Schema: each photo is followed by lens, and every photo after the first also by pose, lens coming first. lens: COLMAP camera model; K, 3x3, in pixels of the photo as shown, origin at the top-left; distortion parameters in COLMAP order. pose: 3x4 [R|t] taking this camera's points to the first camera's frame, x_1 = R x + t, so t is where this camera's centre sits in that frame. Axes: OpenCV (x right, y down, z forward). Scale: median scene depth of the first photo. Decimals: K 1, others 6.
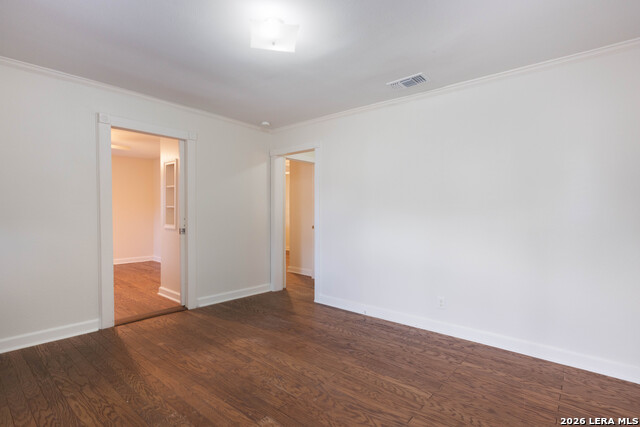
lens RADIAL K [[302.3, 0, 320.0], [0, 302.3, 213.5], [0, 0, 1]] dist [-0.004824, -0.000413]
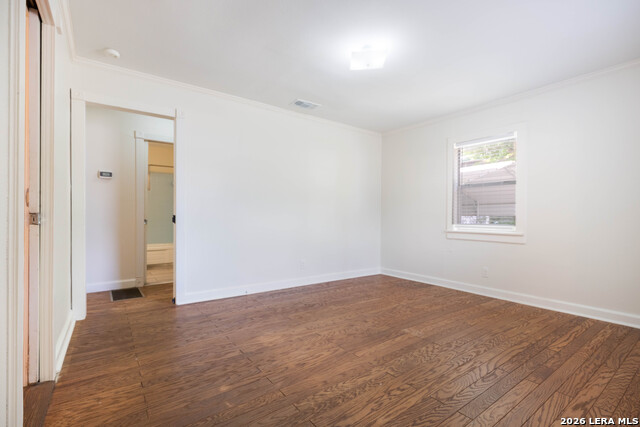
lens RADIAL K [[302.3, 0, 320.0], [0, 302.3, 213.5], [0, 0, 1]] dist [-0.004824, -0.000413]
pose [[0.238609, 0.006248, 0.971096, -1.228014], [-0.010150, 0.999941, -0.003940, 0.075679], [-0.971063, -0.008916, 0.238658, 0.739176]]
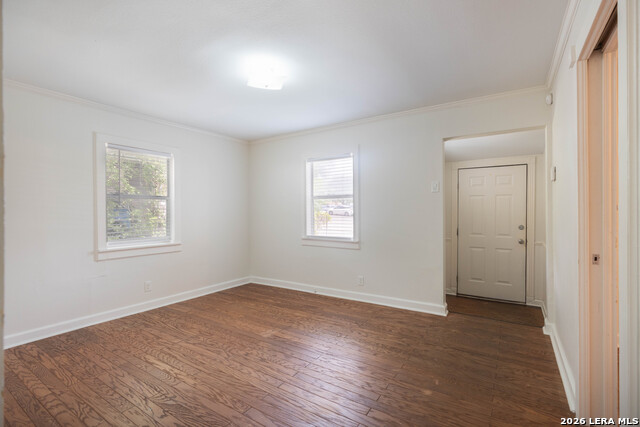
lens RADIAL K [[294.3, 0, 320.0], [0, 294.3, 213.5], [0, 0, 1]] dist [-0.002695, -0.000194]
pose [[-0.992183, -0.004540, -0.124707, -0.186182], [-0.005084, 0.999979, 0.004043, -0.021470], [0.124686, 0.004645, -0.992185, 1.905382]]
